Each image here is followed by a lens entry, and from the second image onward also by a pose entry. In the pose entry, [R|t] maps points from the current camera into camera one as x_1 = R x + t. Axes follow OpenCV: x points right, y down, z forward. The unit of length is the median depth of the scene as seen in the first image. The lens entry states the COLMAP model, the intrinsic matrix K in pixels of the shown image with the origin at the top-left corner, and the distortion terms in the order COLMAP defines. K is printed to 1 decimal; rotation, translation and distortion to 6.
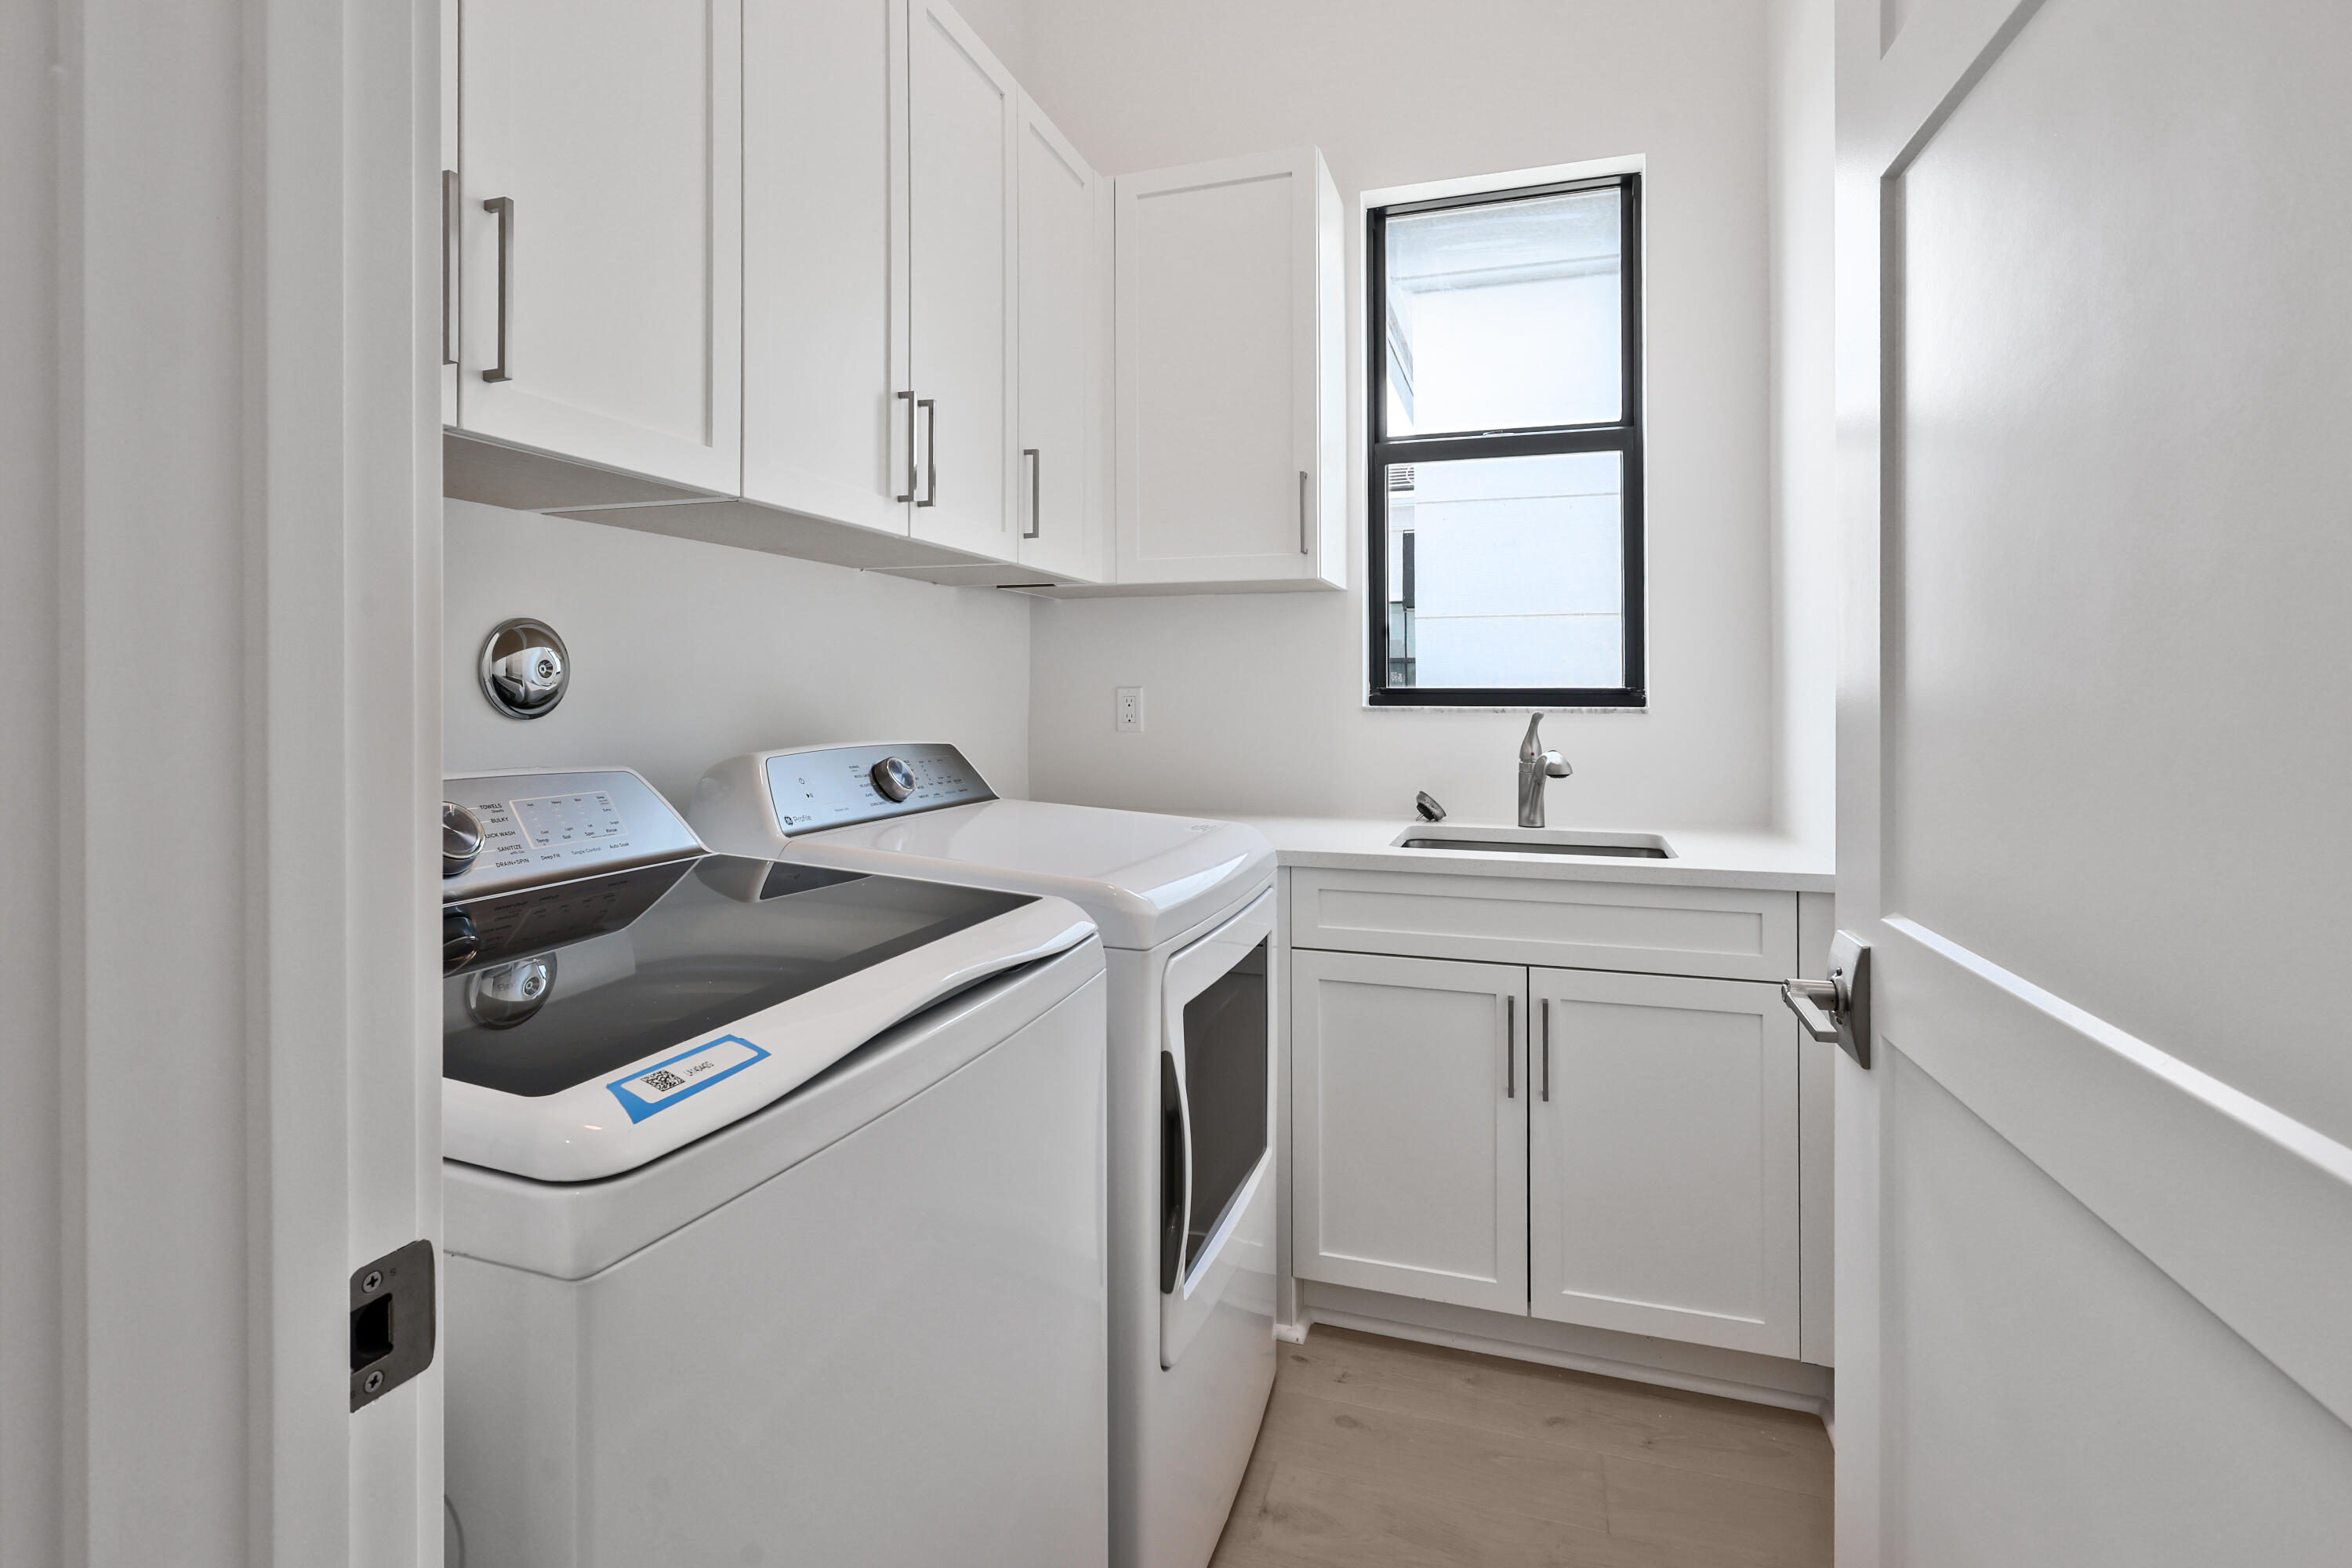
lens RADIAL K [[1098.7, 0, 1135.2], [0, 1098.7, 719.1], [0, 0, 1]] dist [-0.001439, -0.000058]
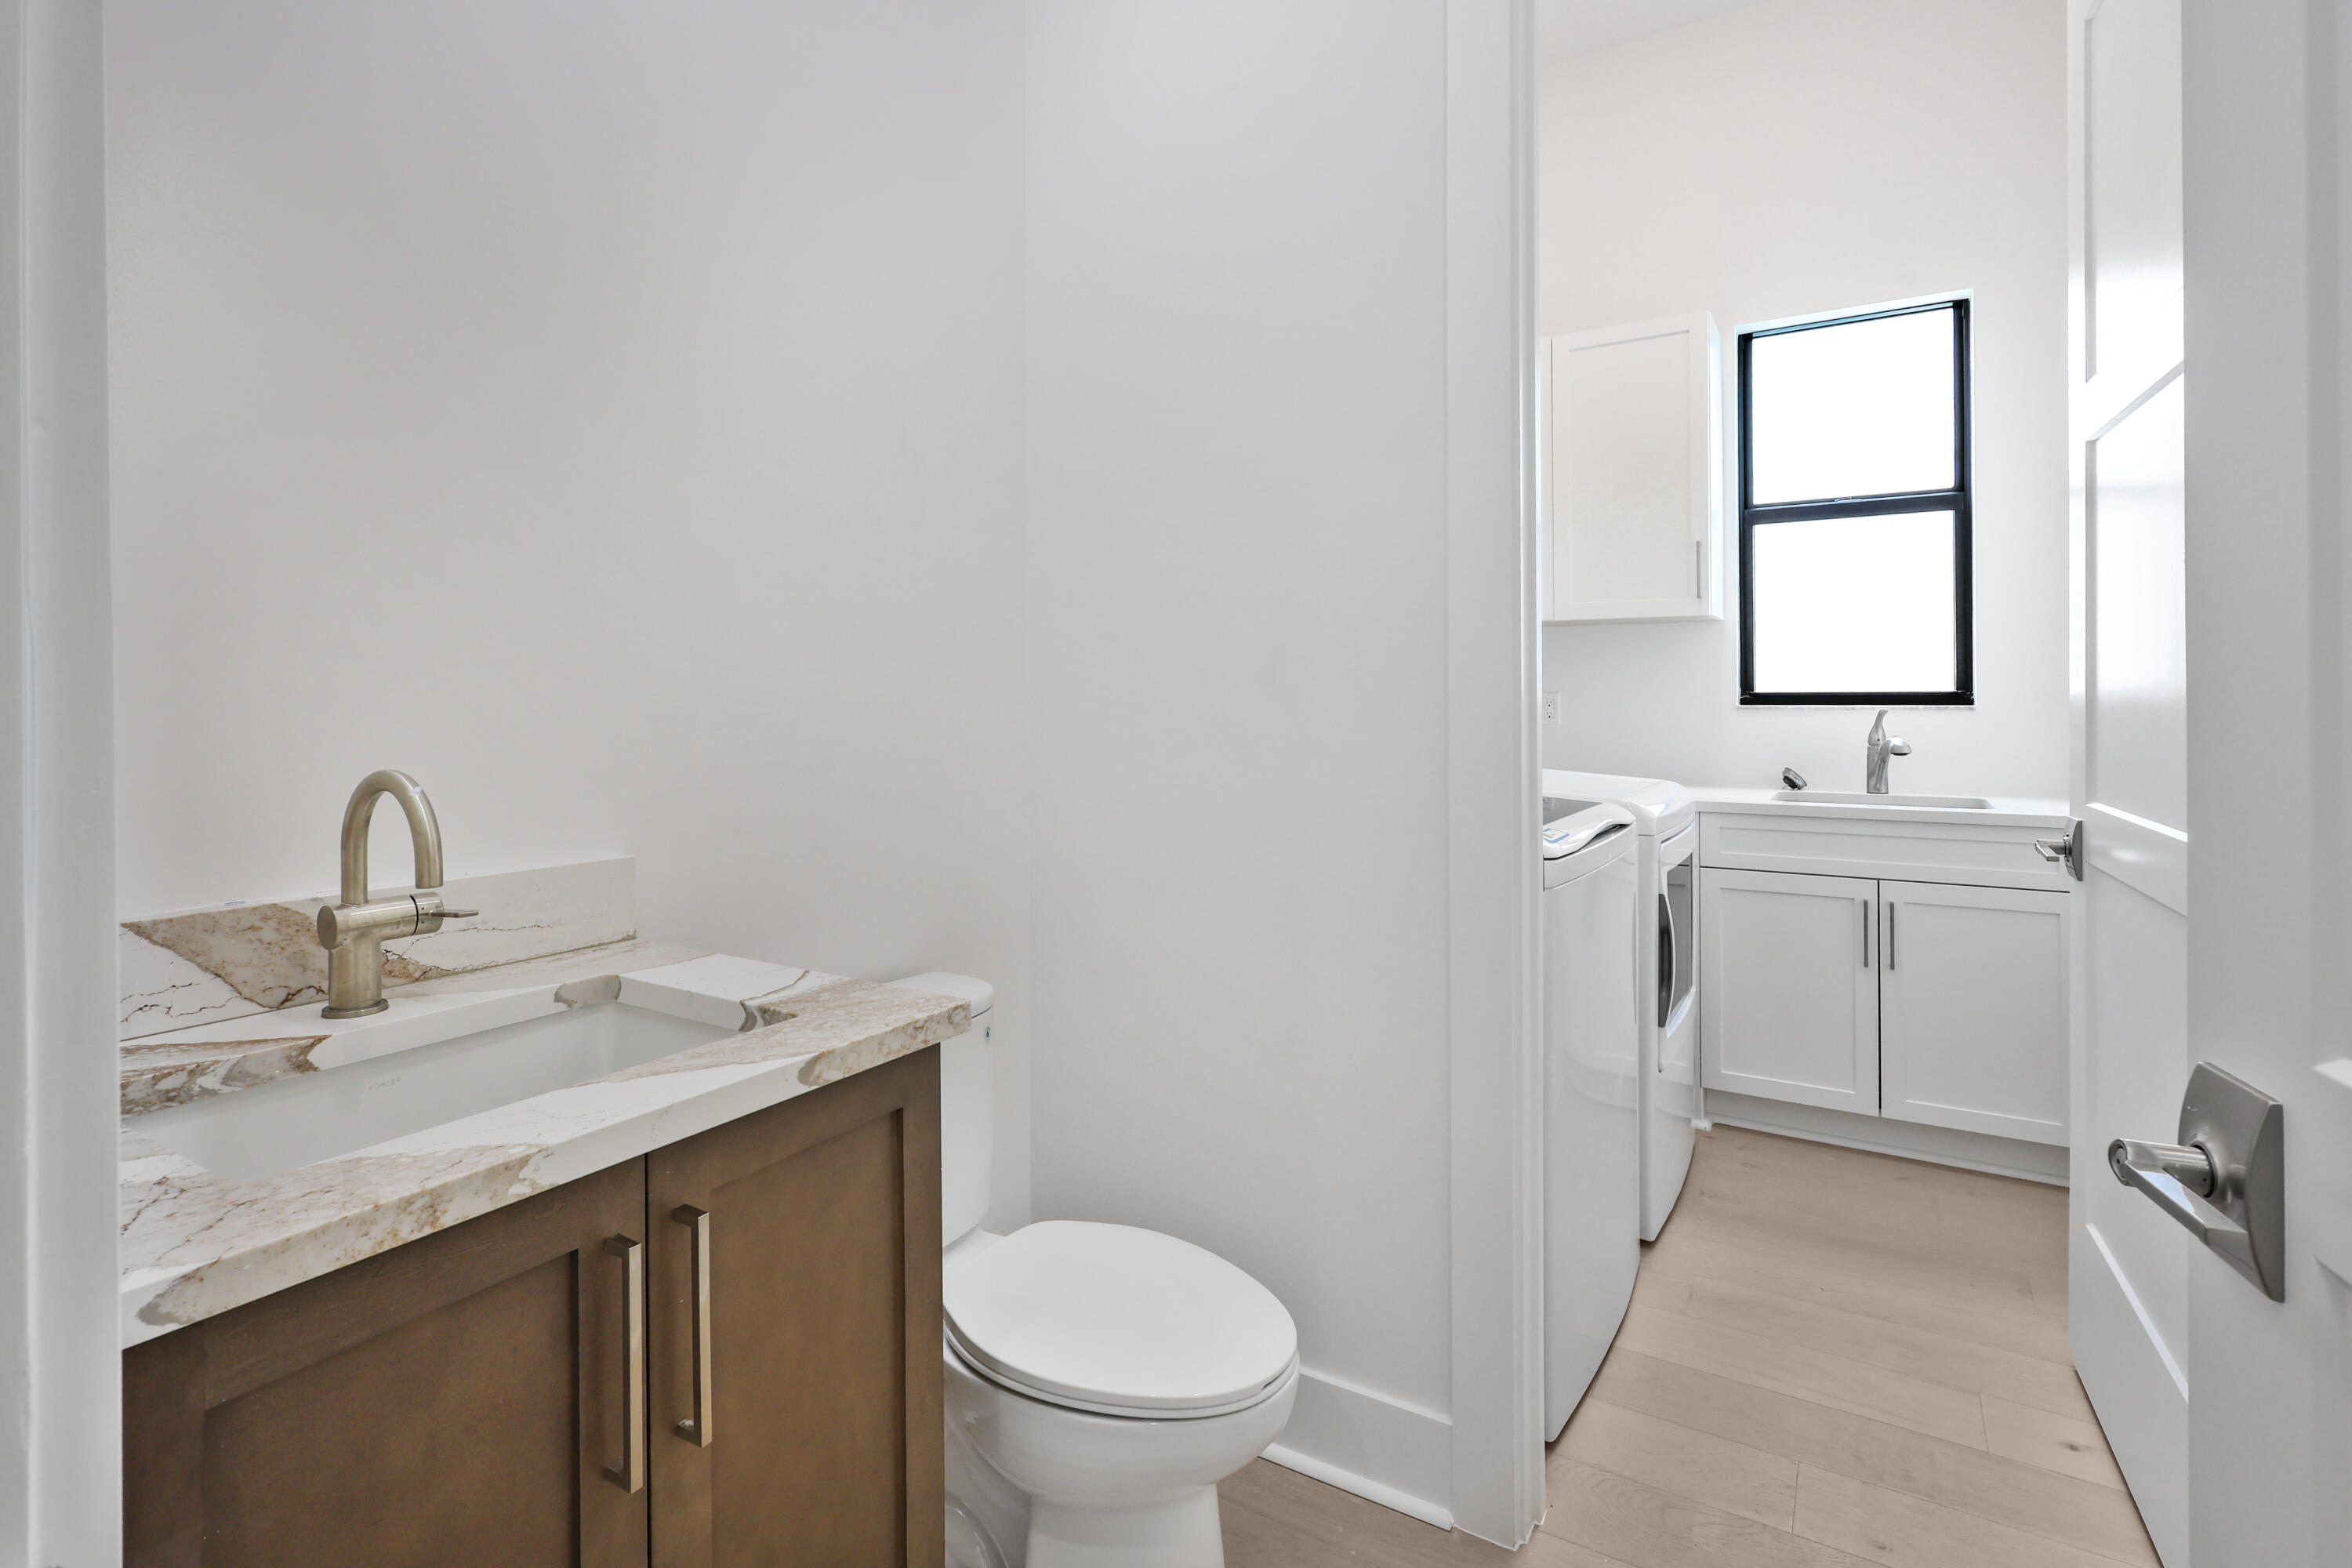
lens RADIAL K [[1070.1, 0, 1174.7], [0, 1070.1, 723.4], [0, 0, 1]] dist [0.002029, 0.000529]
pose [[0.975831, -0.000829, -0.218524, -0.202797], [0.000652, 0.999999, -0.000880, 0.012085], [0.218524, 0.000716, 0.975831, -0.494829]]
